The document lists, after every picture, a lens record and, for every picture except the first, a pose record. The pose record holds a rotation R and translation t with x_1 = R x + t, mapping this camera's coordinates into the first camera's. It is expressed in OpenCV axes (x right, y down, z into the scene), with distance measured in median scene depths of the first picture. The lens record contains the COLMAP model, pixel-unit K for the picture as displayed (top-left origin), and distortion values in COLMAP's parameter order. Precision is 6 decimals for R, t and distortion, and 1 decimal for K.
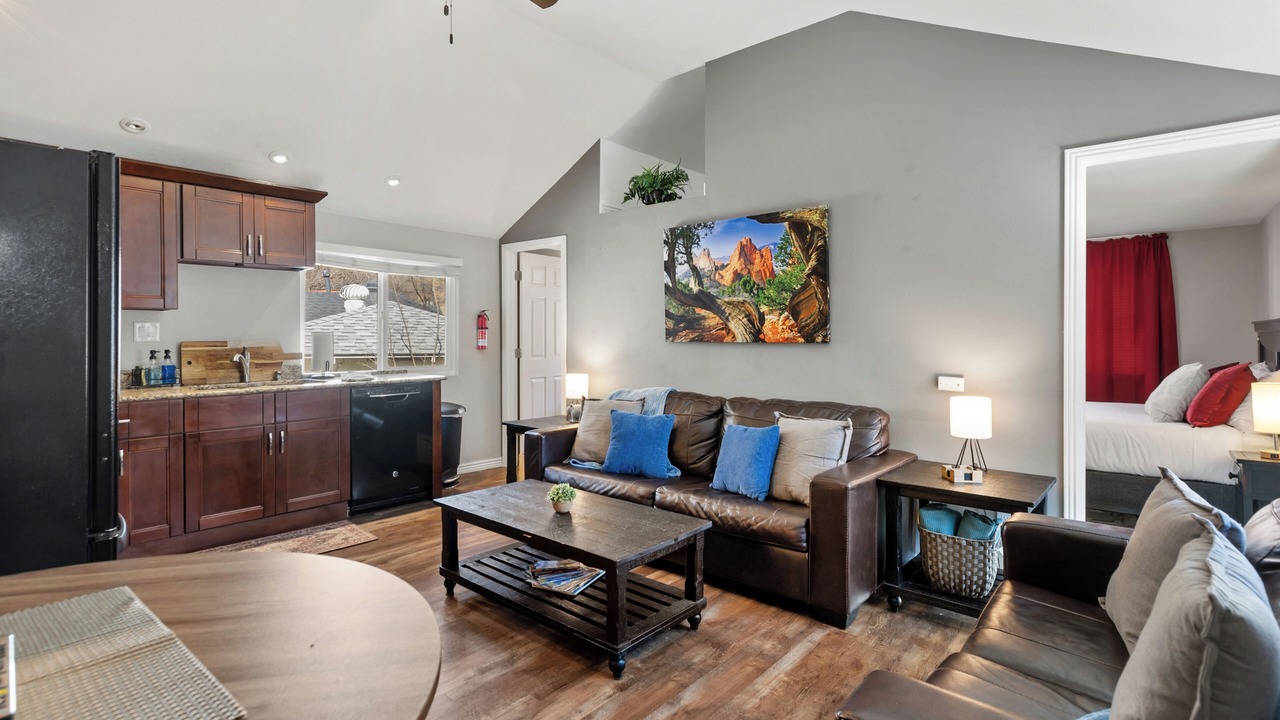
lens RADIAL K [[594.7, 0, 629.9], [0, 594.7, 344.8], [0, 0, 1]] dist [0.001465, 0.000598]
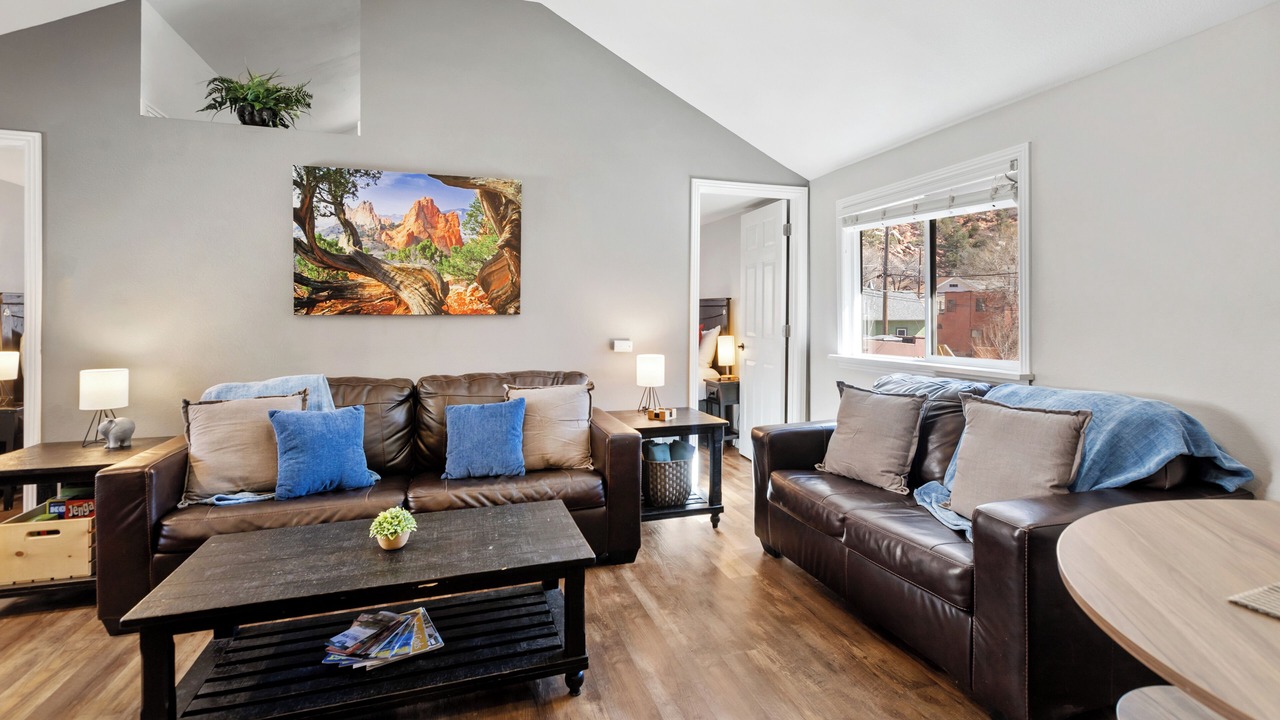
lens RADIAL K [[591.5, 0, 640.5], [0, 591.5, 324.4], [0, 0, 1]] dist [0.003461, 0.000377]
pose [[0.517963, -0.017265, 0.855229, -0.412996], [0.014449, 0.999830, 0.011433, 0.005278], [-0.855281, 0.006435, 0.518125, 0.271342]]
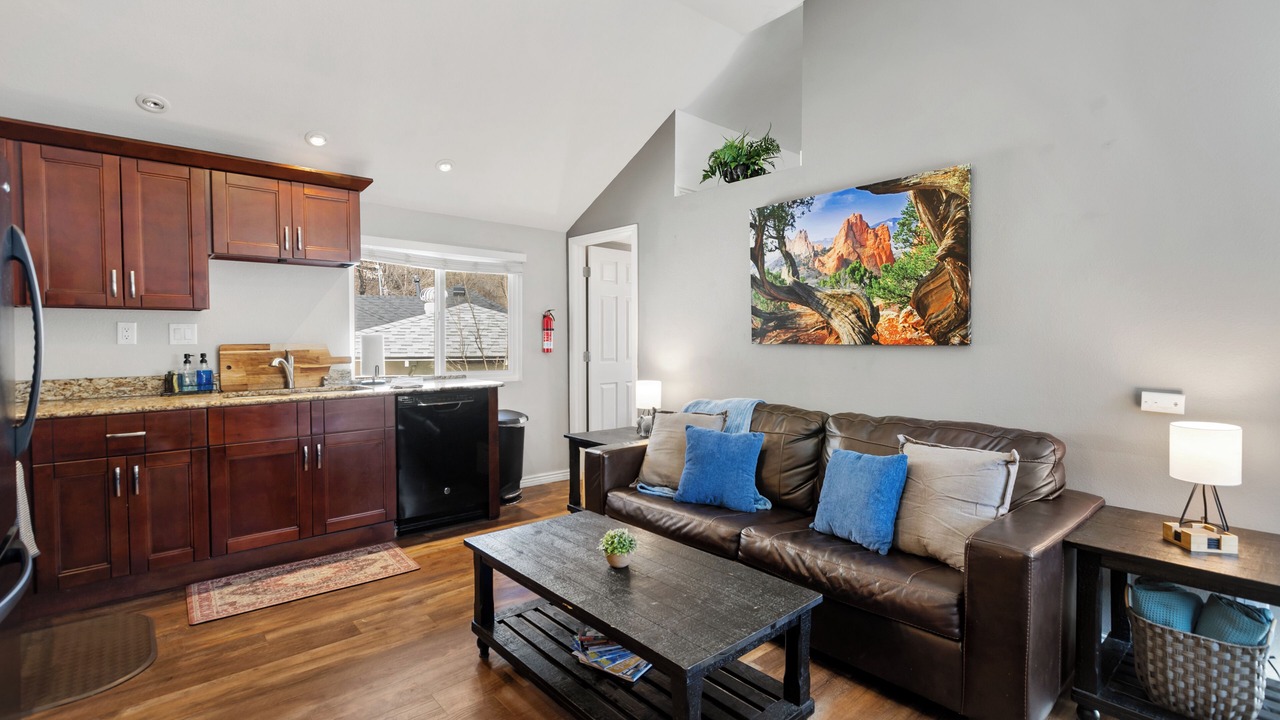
lens RADIAL K [[573.0, 0, 639.8], [0, 573.0, 357.1], [0, 0, 1]] dist [0.001573, -0.000060]
pose [[0.992517, 0.001498, -0.122101, 0.002120], [0.000679, 0.999842, 0.017789, -0.001153], [0.122108, -0.017739, 0.992358, 0.200532]]
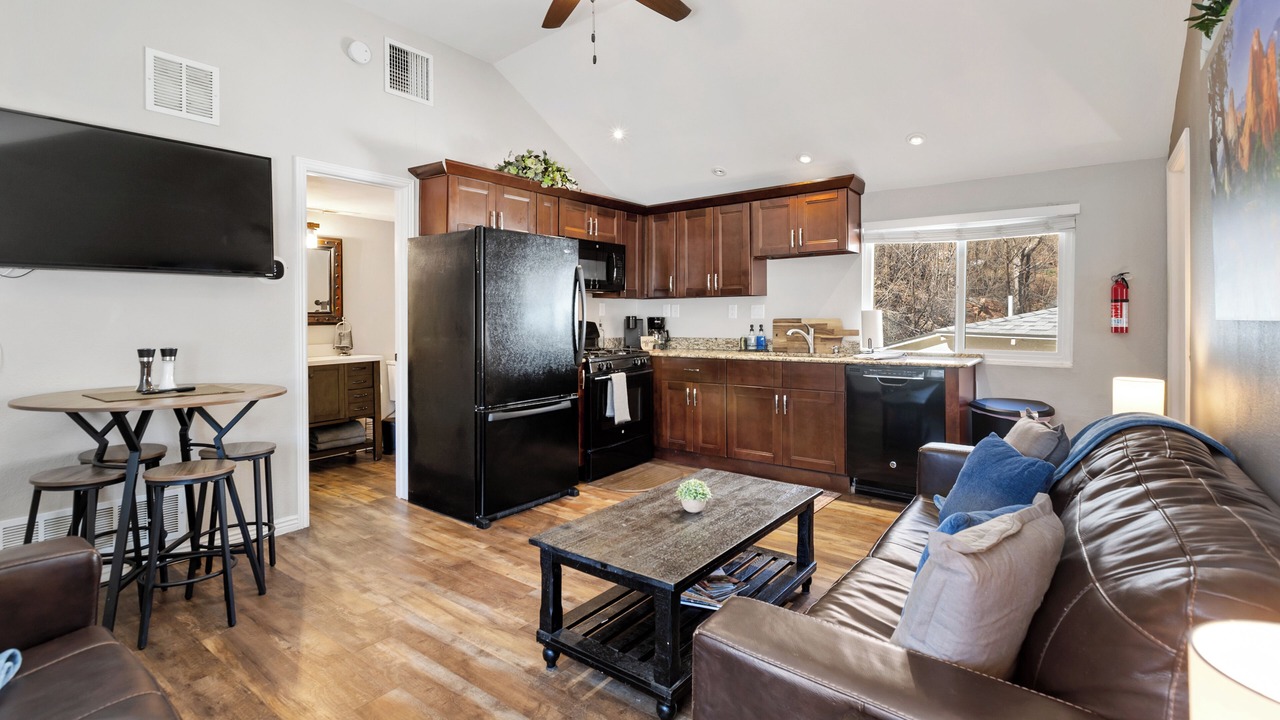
lens RADIAL K [[591.5, 0, 640.5], [0, 591.5, 324.4], [0, 0, 1]] dist [0.003461, 0.000377]
pose [[0.077202, 0.010458, -0.996961, 0.542230], [-0.013303, 0.999867, 0.009458, -0.001182], [0.996927, 0.012532, 0.077330, 0.618599]]
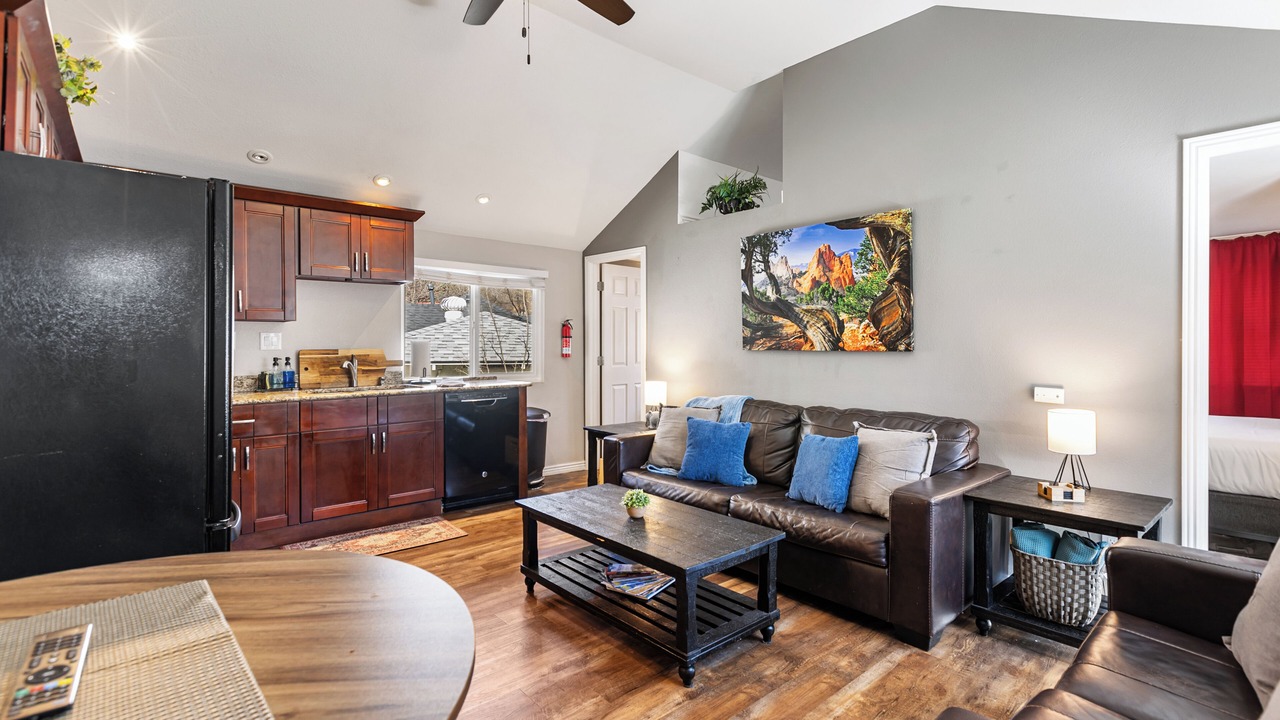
lens RADIAL K [[576.3, 0, 640.4], [0, 576.3, 351.9], [0, 0, 1]] dist [0.000855, -0.000400]
pose [[0.991949, 0.000544, -0.126640, 0.013692], [-0.000679, 0.999999, -0.001027, -0.001012], [0.126639, 0.001105, 0.991948, 0.014712]]
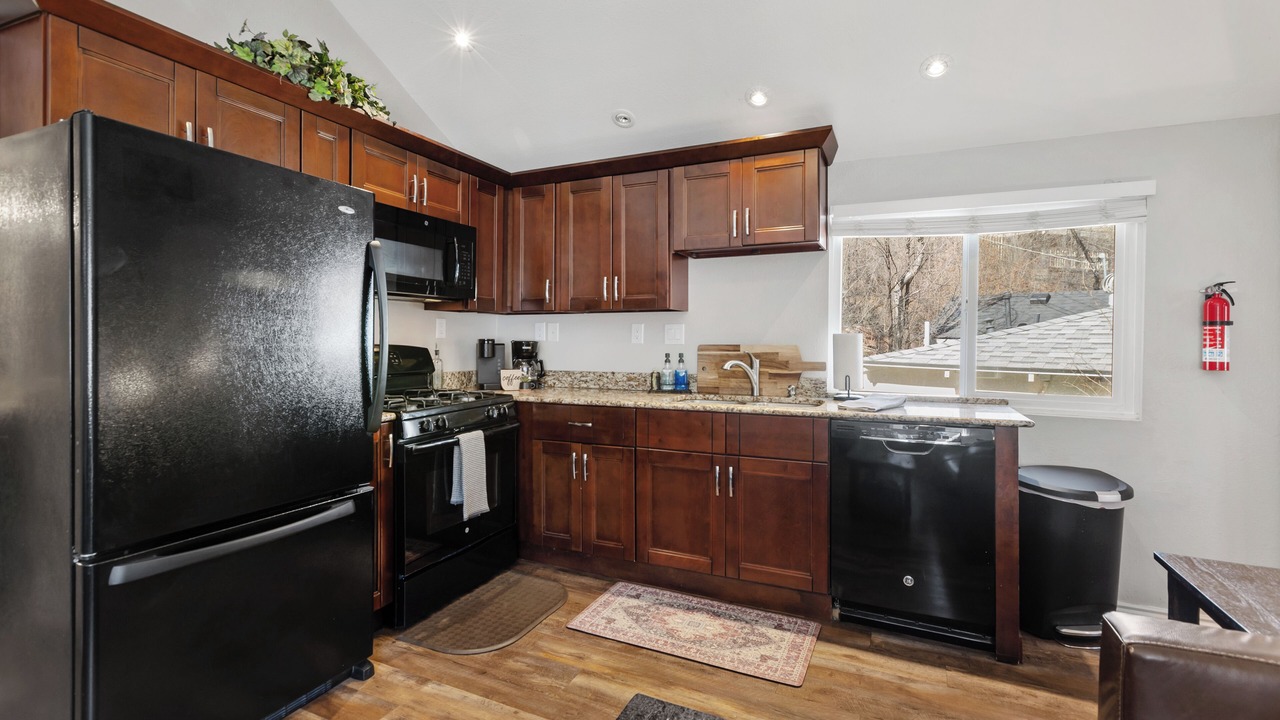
lens RADIAL K [[576.3, 0, 640.4], [0, 576.3, 351.9], [0, 0, 1]] dist [0.000855, -0.000400]
pose [[0.293566, 0.015912, -0.955806, 0.060229], [-0.021701, 0.999715, 0.009978, -0.001634], [0.955692, 0.017812, 0.293828, 0.672744]]
